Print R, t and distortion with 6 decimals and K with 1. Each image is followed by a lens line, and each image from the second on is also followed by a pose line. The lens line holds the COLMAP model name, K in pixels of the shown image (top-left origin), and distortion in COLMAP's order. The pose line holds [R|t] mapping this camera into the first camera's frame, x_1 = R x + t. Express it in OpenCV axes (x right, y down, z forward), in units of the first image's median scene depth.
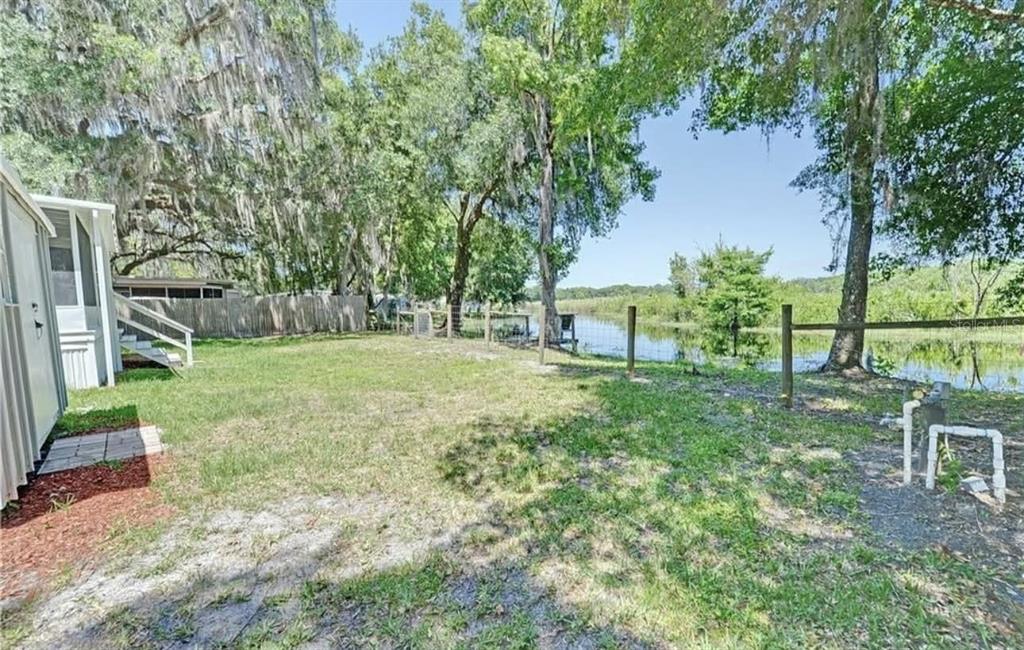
lens RADIAL K [[450.5, 0, 511.1], [0, 450.5, 337.2], [0, 0, 1]] dist [0.000106, -0.013098]
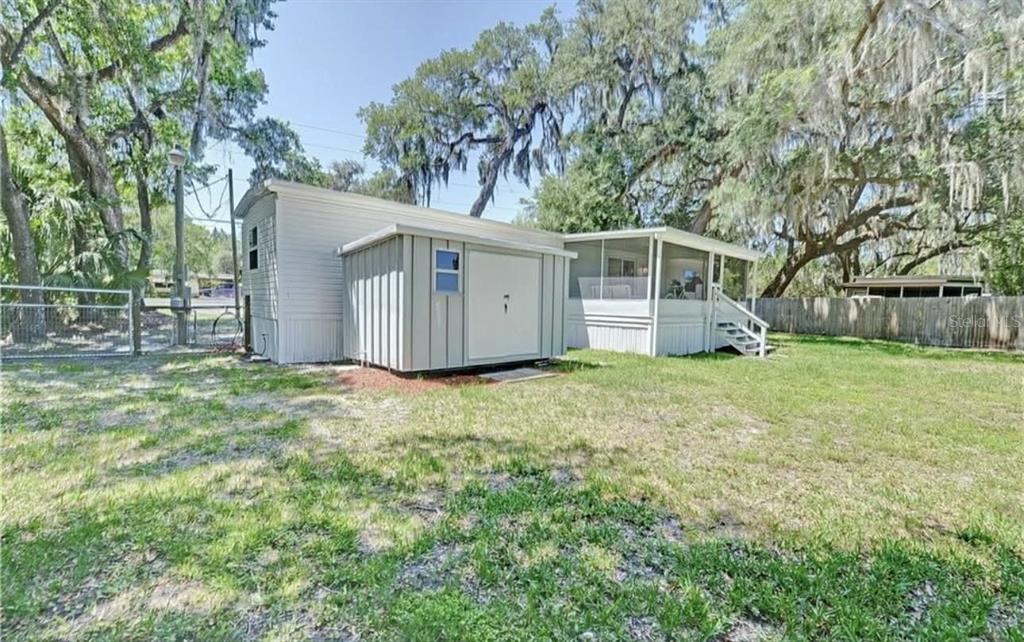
lens RADIAL K [[412.9, 0, 502.8], [0, 412.9, 335.2], [0, 0, 1]] dist [-0.013419, -0.000300]
pose [[-0.025526, 0.098712, -0.994789, 0.167338], [-0.094047, 0.990462, 0.100696, -0.017460], [0.995240, 0.096128, -0.015999, 0.211888]]
